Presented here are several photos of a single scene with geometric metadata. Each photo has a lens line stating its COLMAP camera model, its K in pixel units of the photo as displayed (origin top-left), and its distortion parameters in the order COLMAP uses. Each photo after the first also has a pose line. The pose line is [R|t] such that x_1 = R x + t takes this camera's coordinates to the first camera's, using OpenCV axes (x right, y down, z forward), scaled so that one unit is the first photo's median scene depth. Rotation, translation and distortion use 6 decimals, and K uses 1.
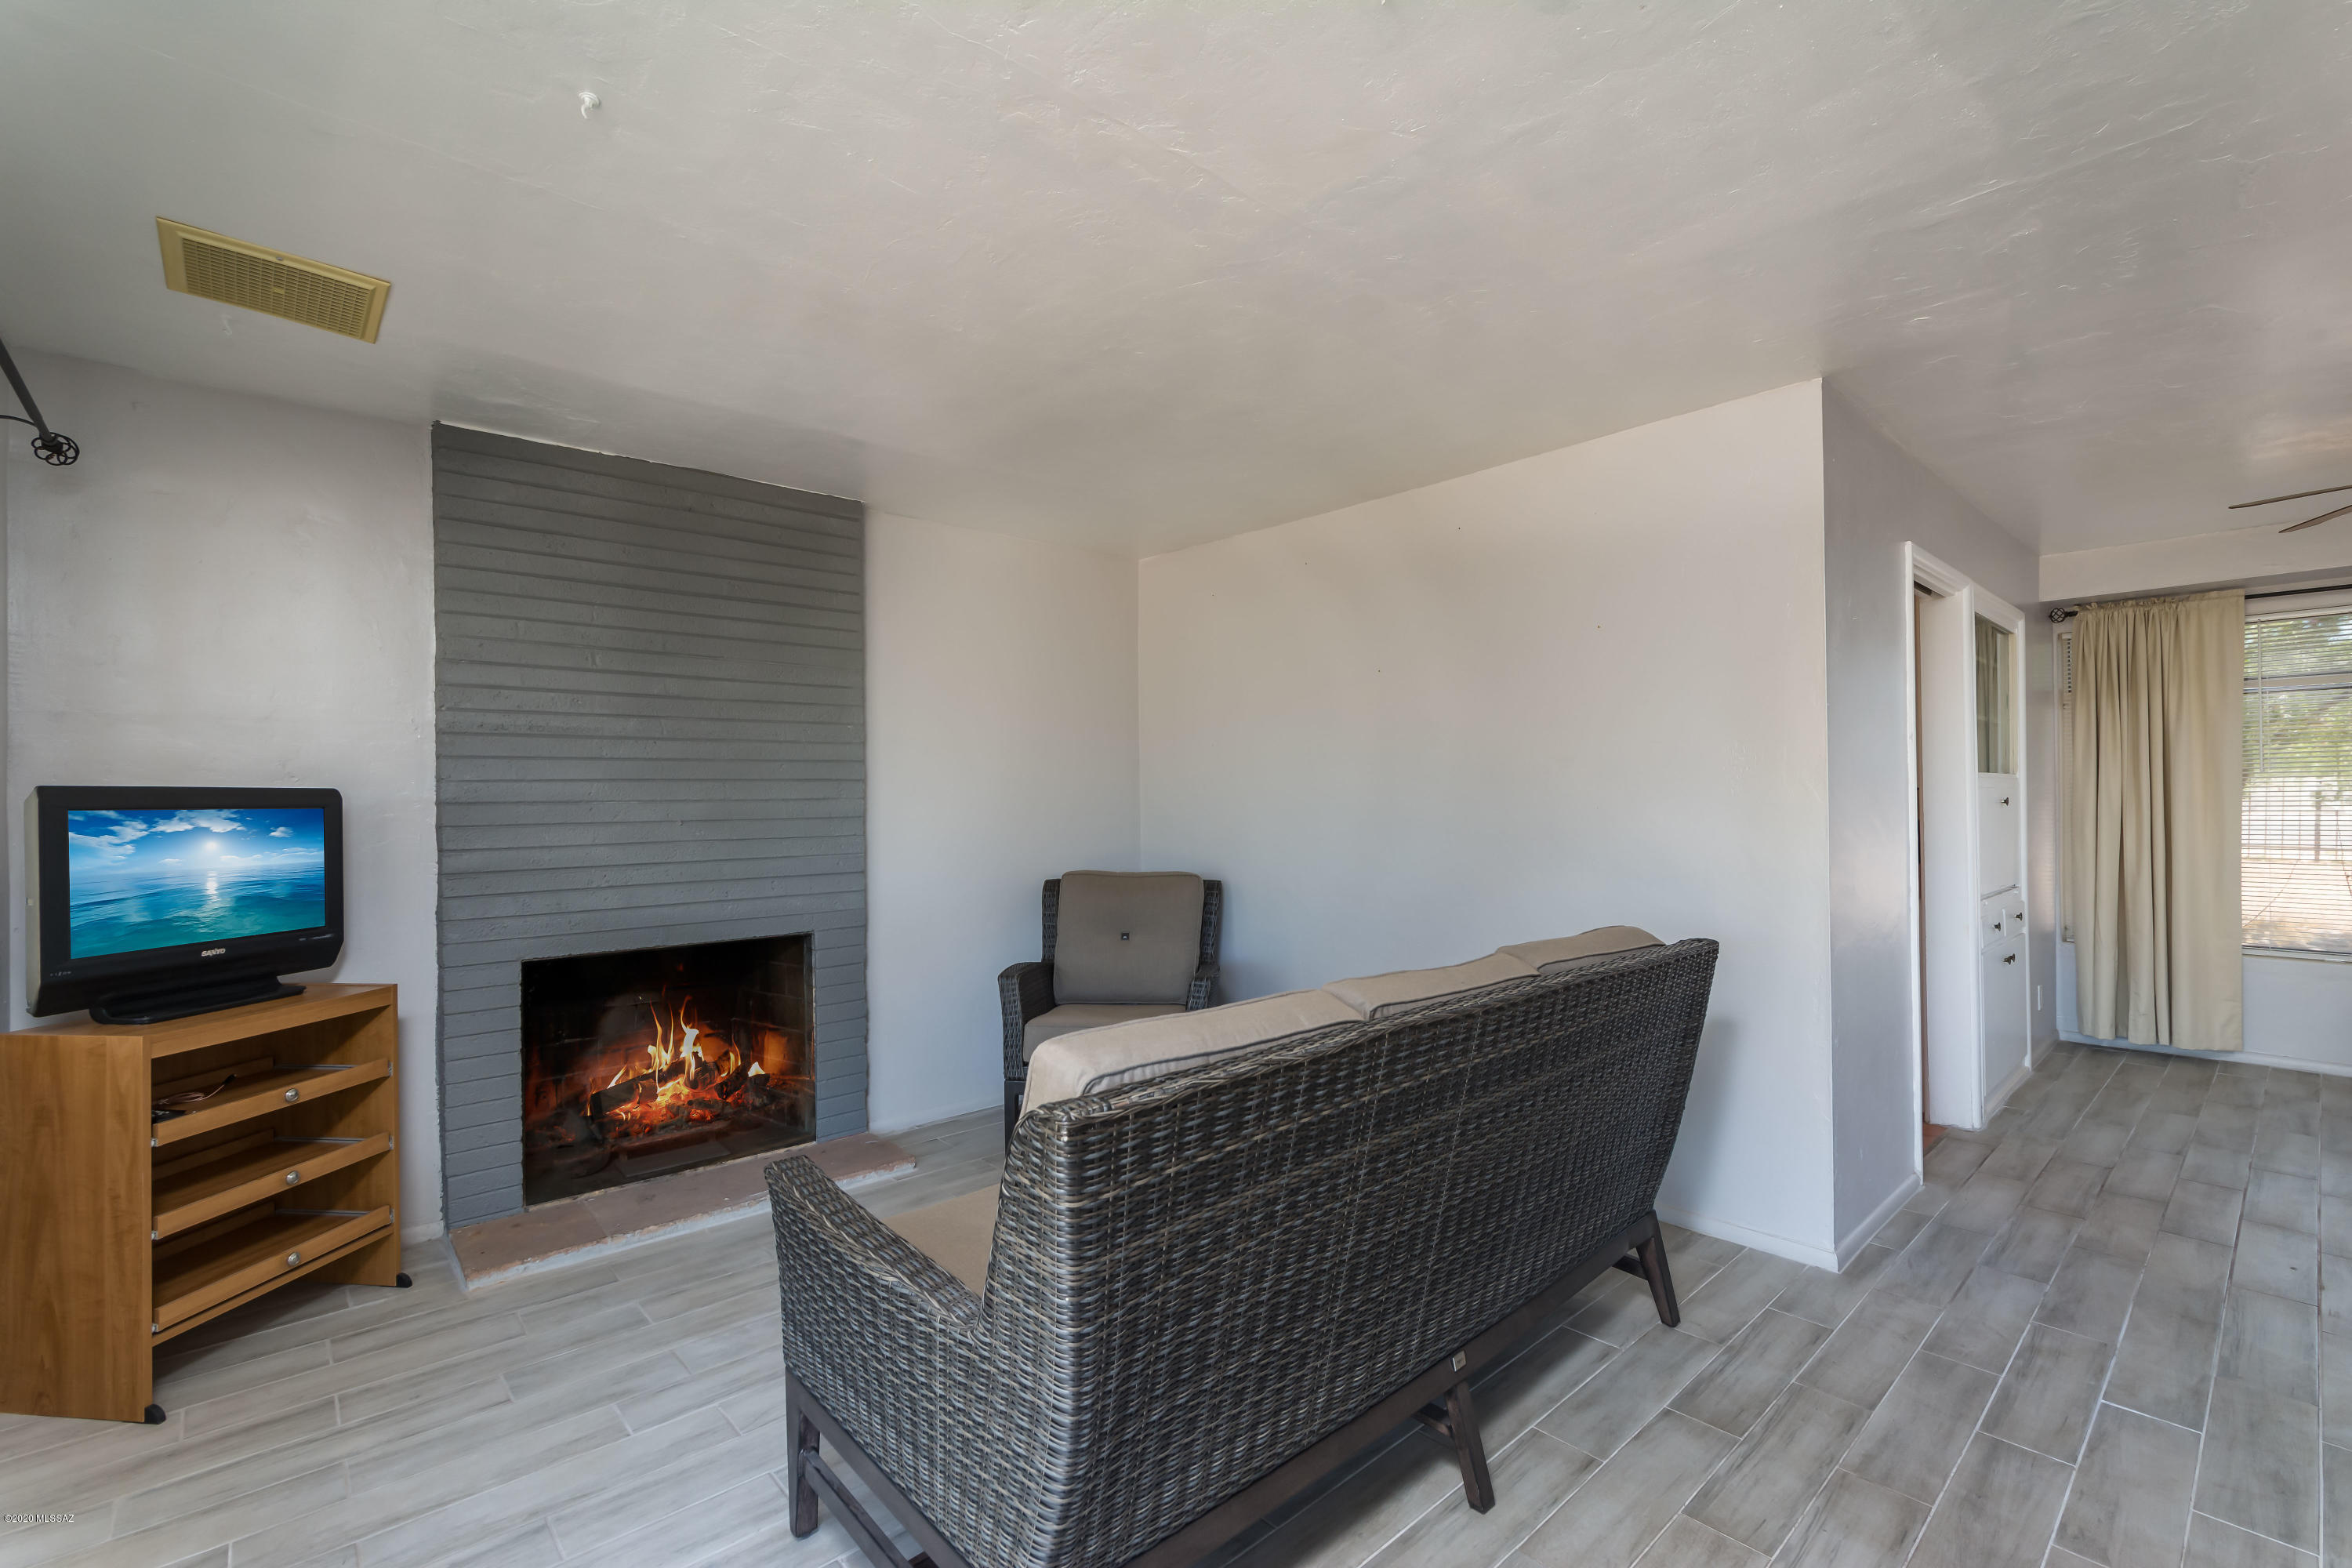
lens RADIAL K [[1017.0, 0, 1185.9], [0, 1017.0, 794.0], [0, 0, 1]] dist [-0.002780, -0.000299]
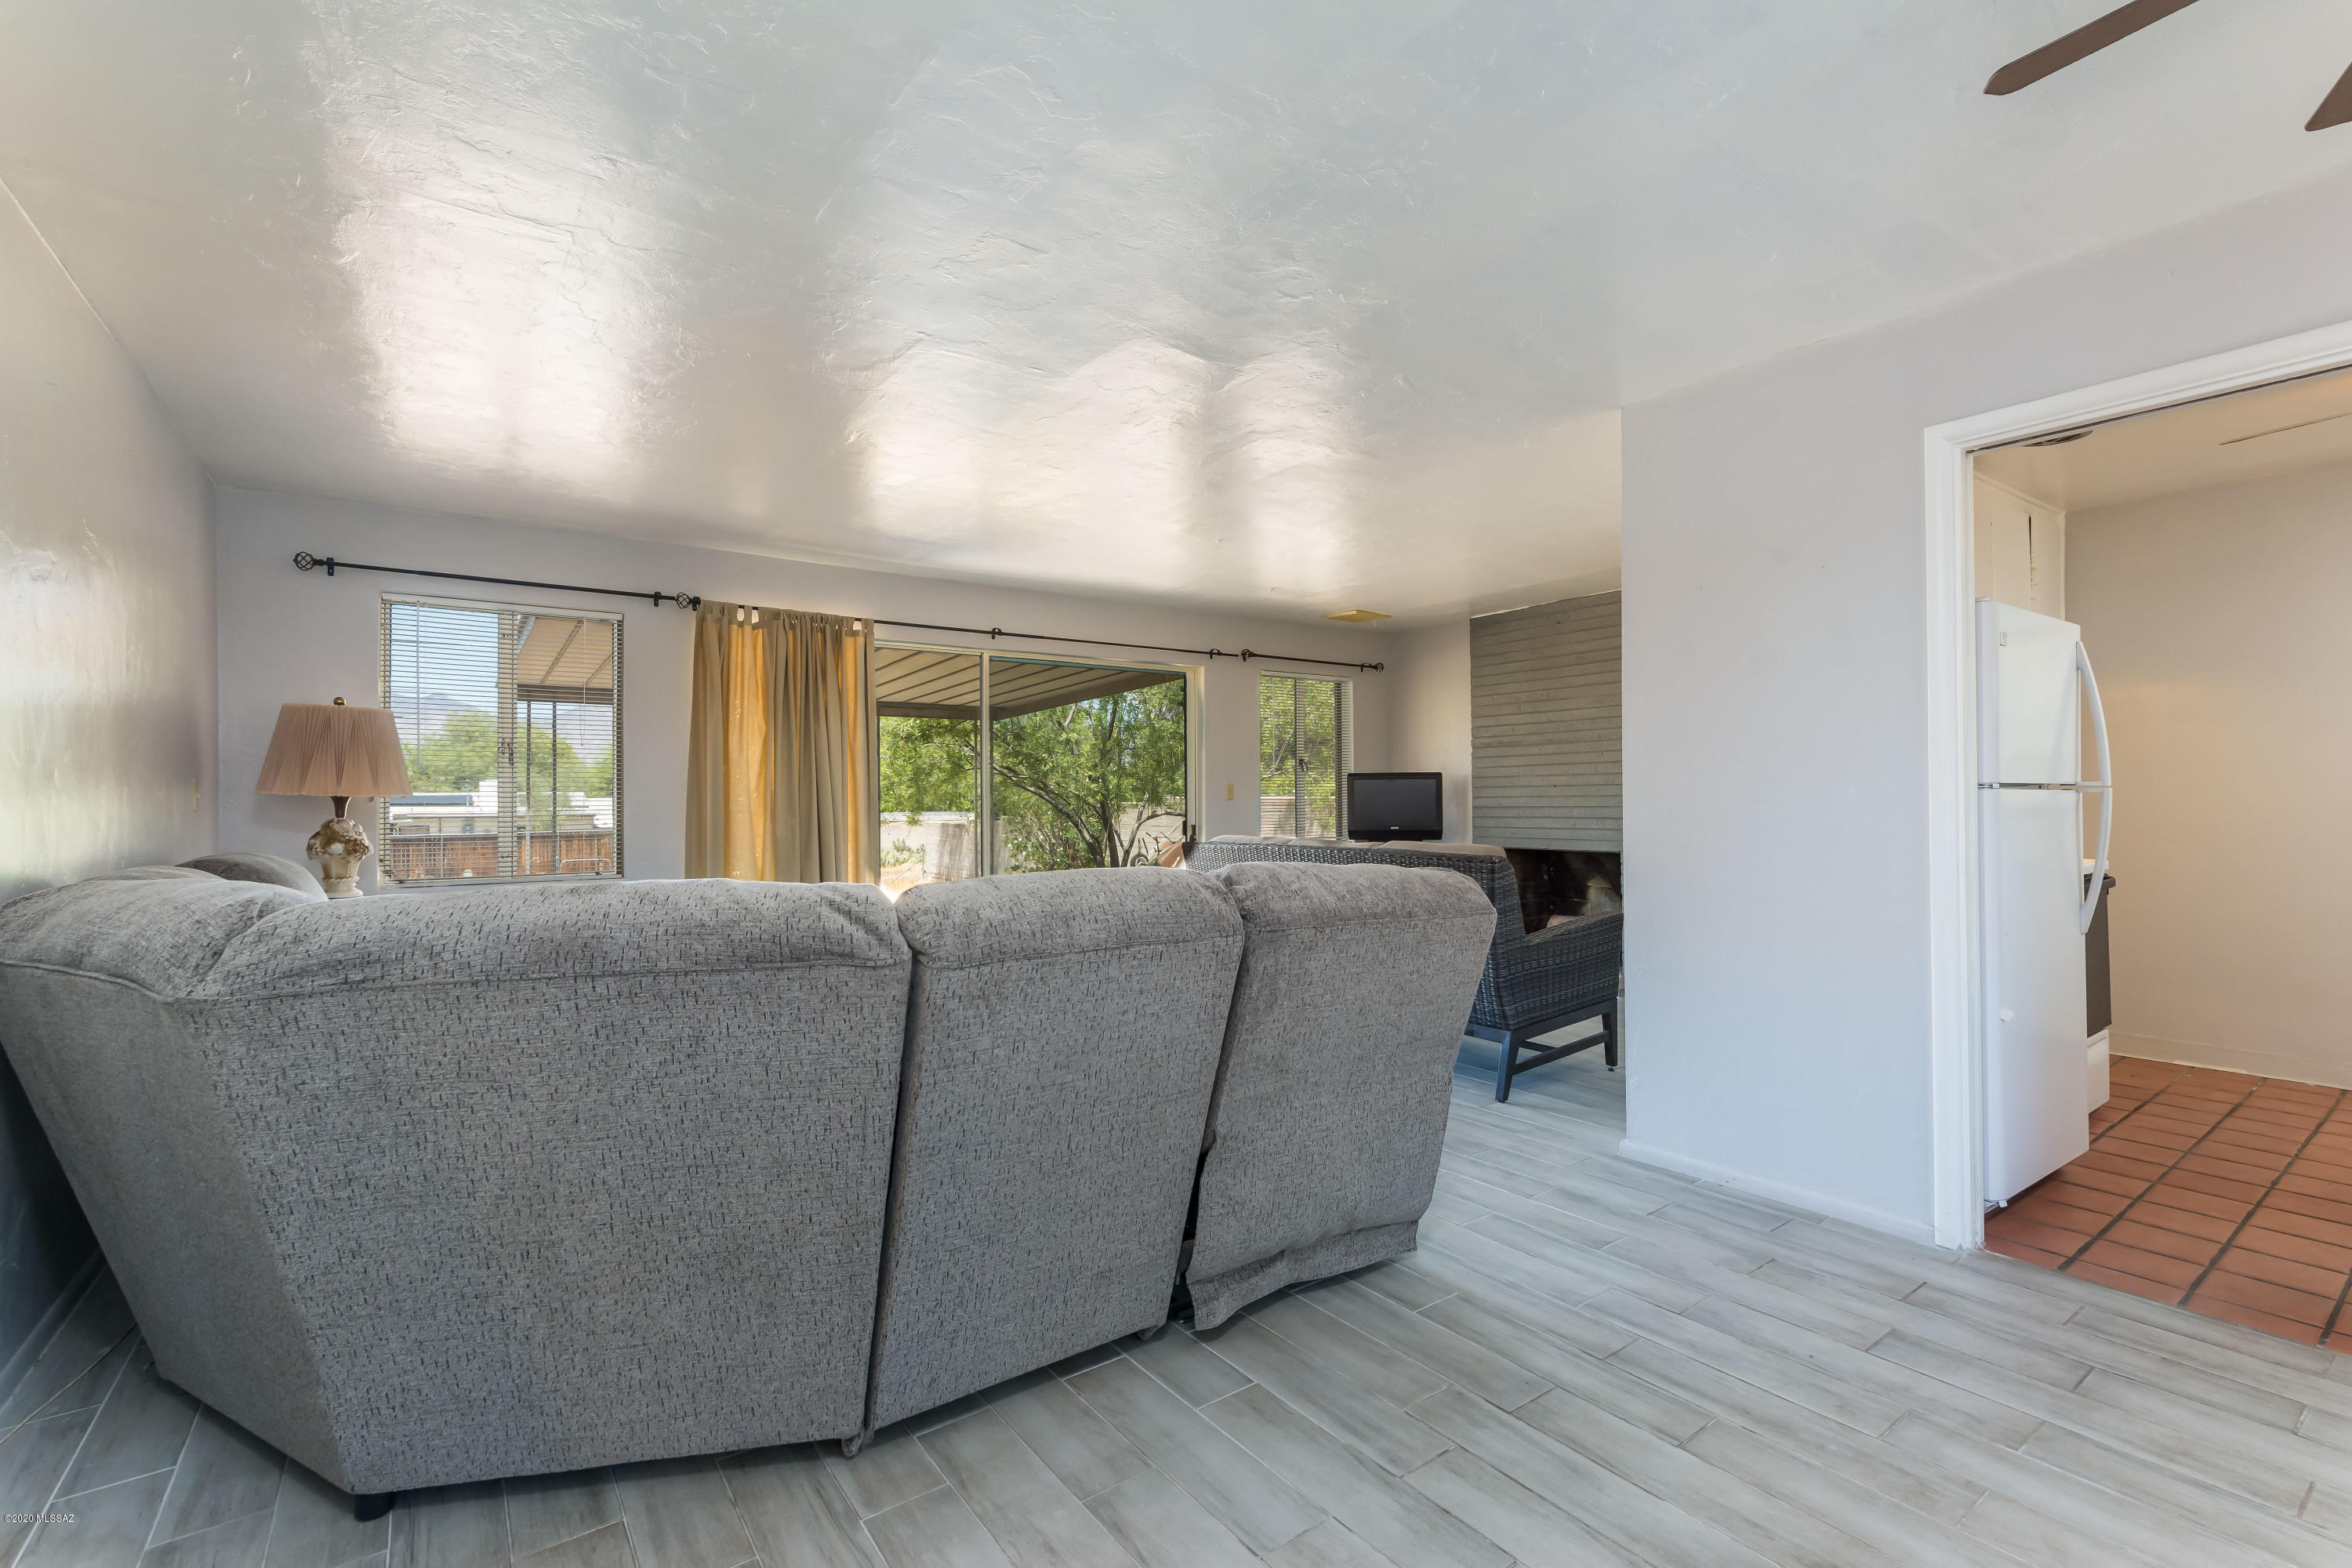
lens RADIAL K [[1017.0, 0, 1177.3], [0, 1017.0, 796.6], [0, 0, 1]] dist [-0.002780, -0.000299]
pose [[-0.099891, 0.007232, -0.994972, 1.578342], [0.012441, 0.999904, 0.006019, 0.028384], [0.994921, -0.011777, -0.099971, 0.505626]]
